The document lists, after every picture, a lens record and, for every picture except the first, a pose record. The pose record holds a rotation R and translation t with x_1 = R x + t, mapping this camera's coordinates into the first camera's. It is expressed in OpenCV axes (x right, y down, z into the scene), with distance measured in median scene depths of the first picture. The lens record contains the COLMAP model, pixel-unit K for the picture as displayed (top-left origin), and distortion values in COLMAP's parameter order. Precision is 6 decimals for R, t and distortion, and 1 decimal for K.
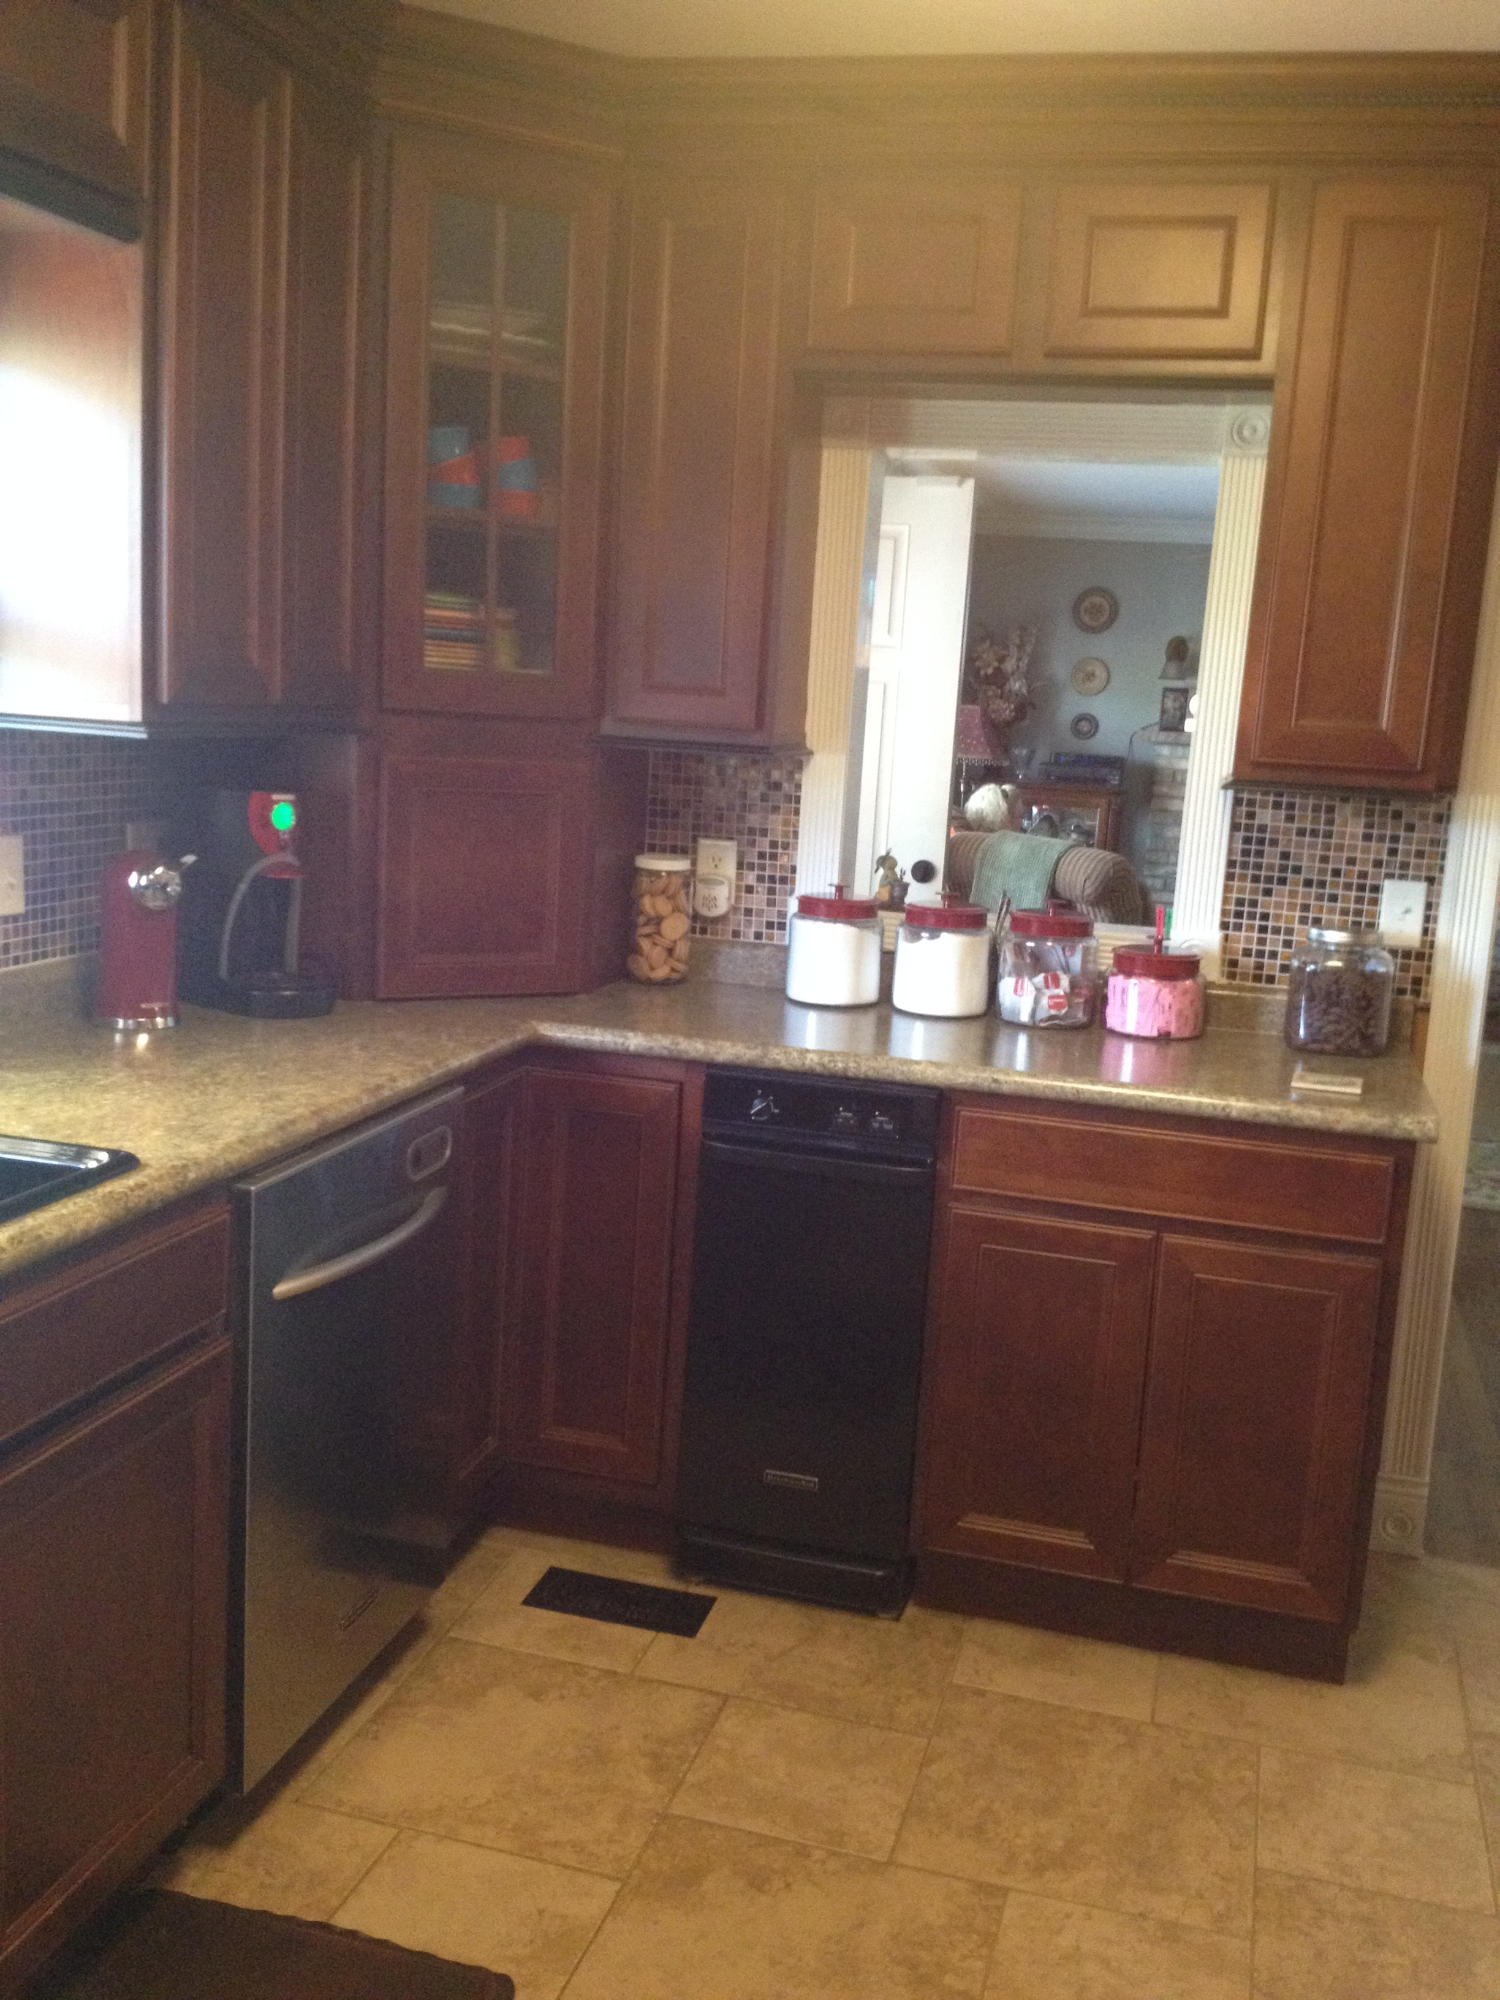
lens RADIAL K [[1881.3, 0, 764.0], [0, 1881.3, 1007.1], [0, 0, 1]] dist [0.192359, -0.506092]
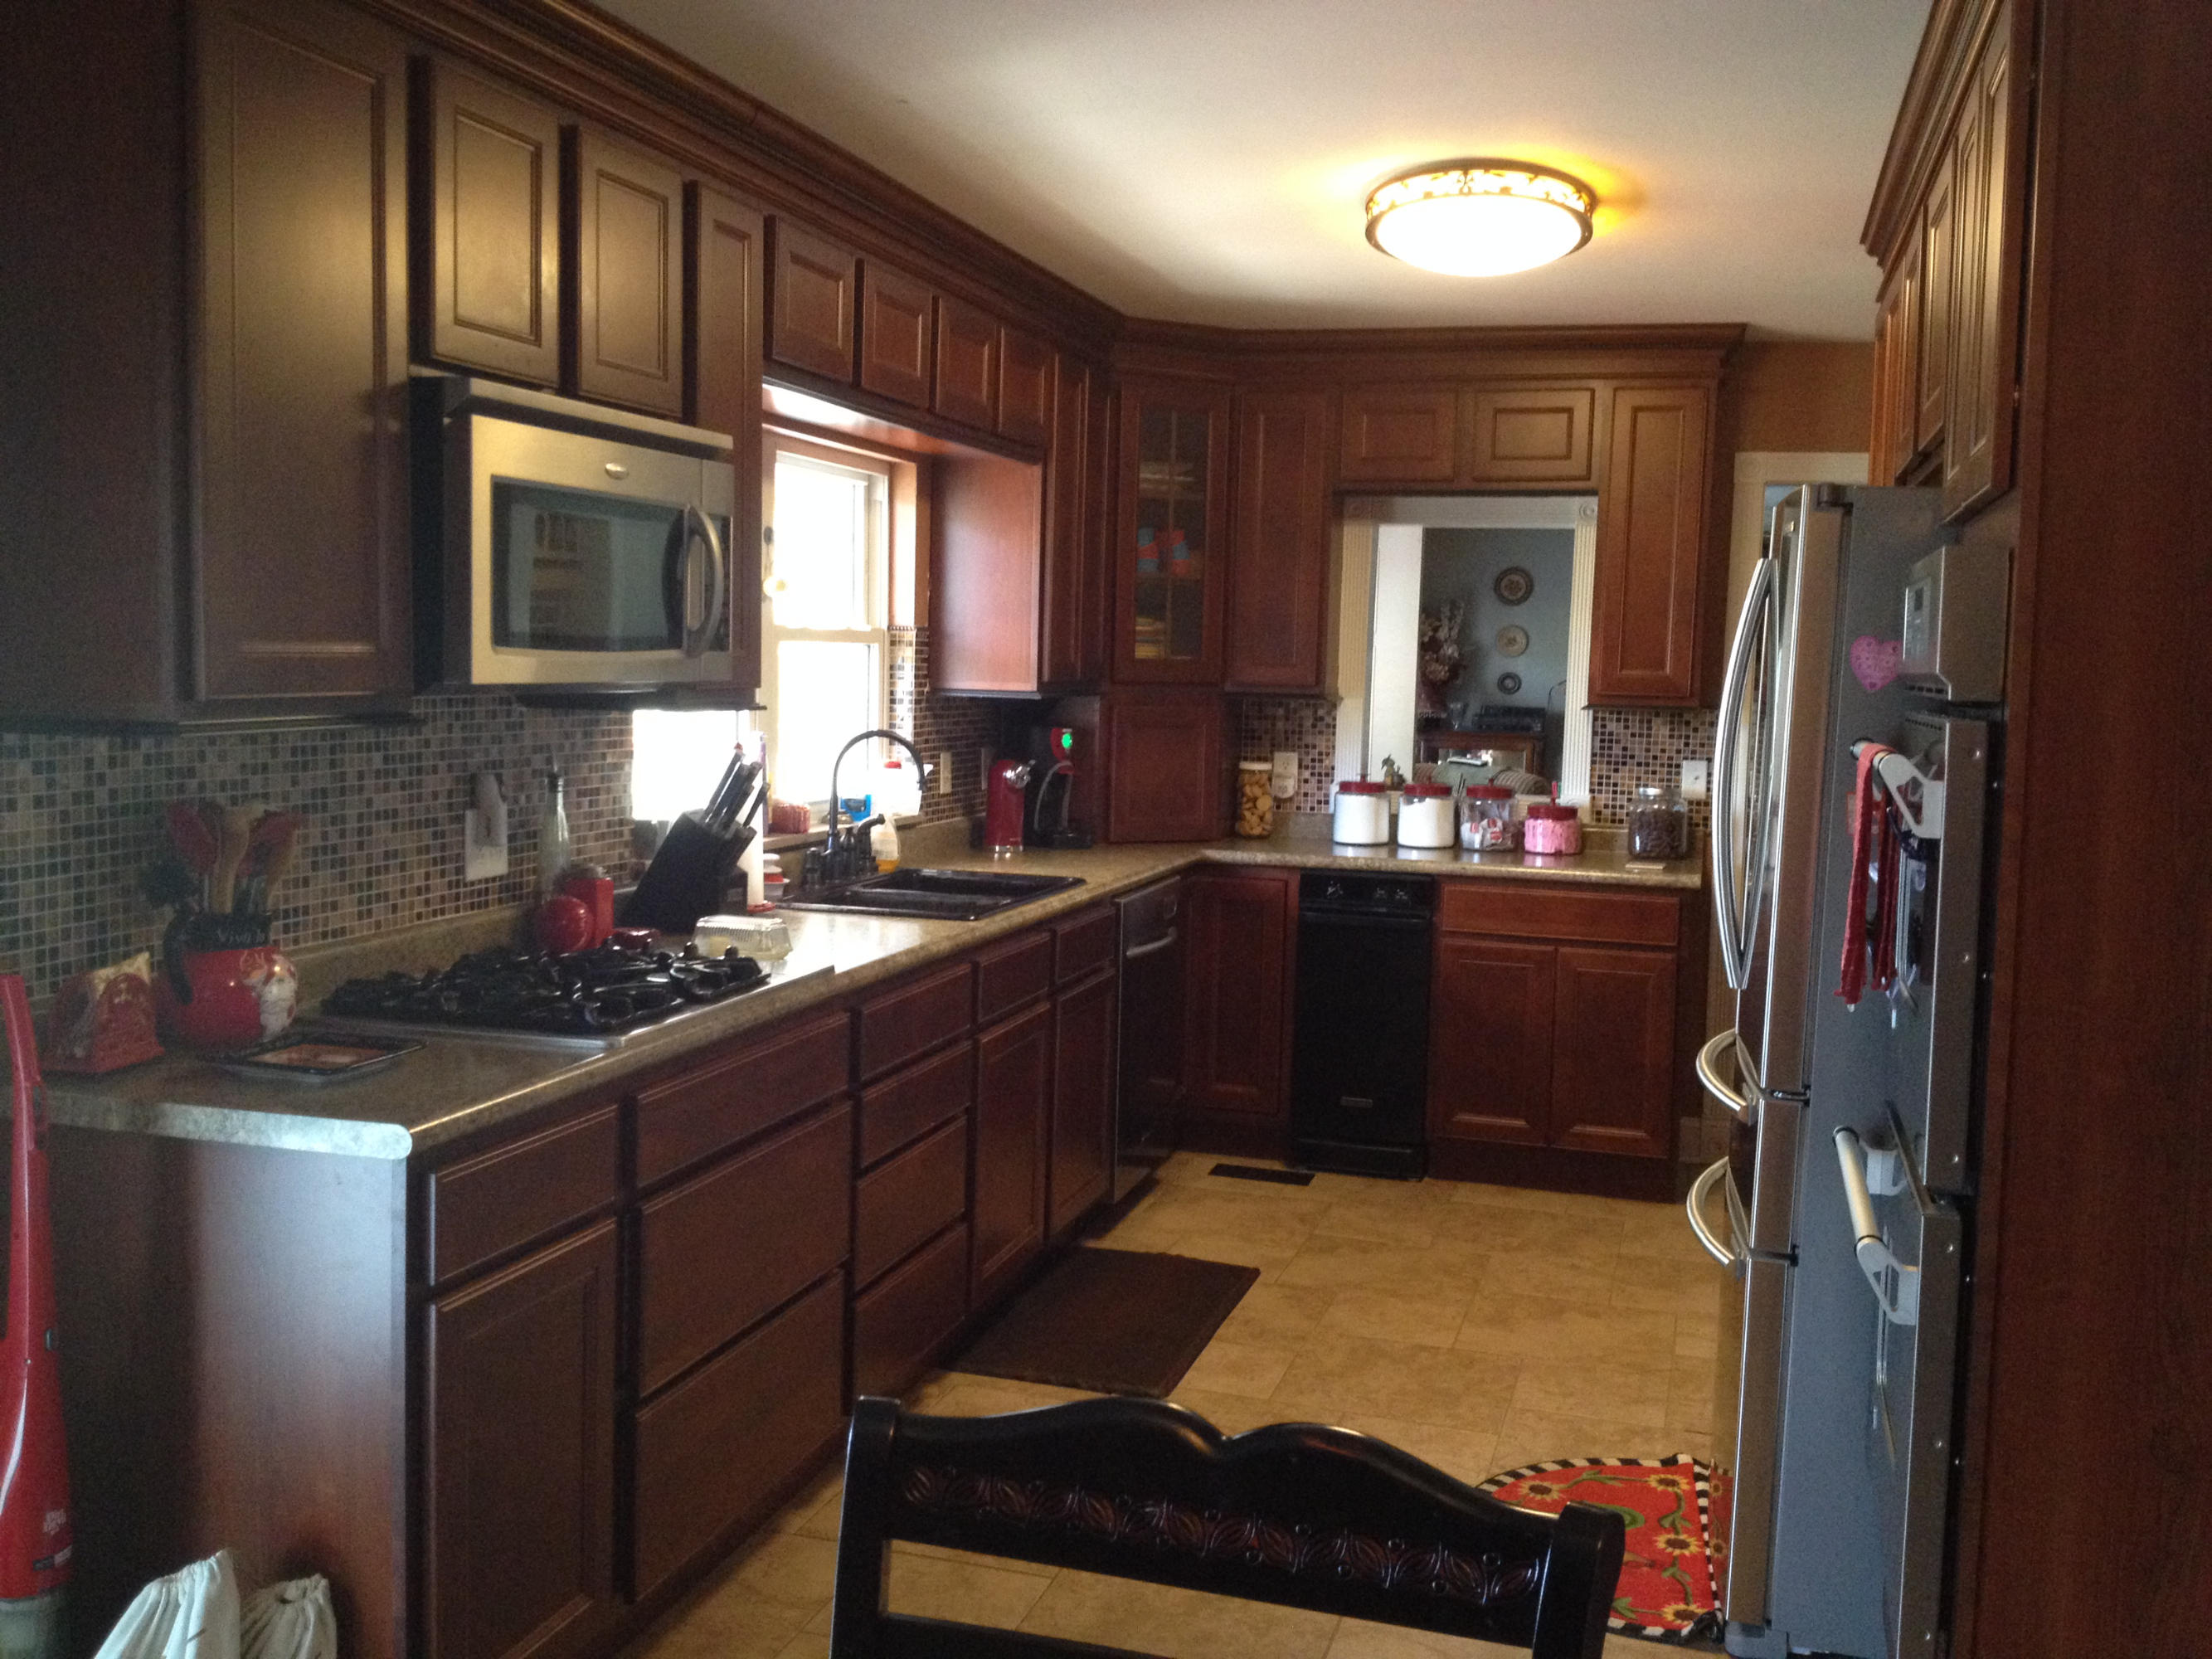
lens RADIAL K [[2080.9, 0, 1115.9], [0, 2080.9, 817.7], [0, 0, 1]] dist [0.192359, -0.506092]
pose [[0.999267, -0.030156, -0.023566, -0.143127], [0.027899, 0.995472, -0.090866, 0.142265], [0.026199, 0.090142, 0.995584, -0.896918]]
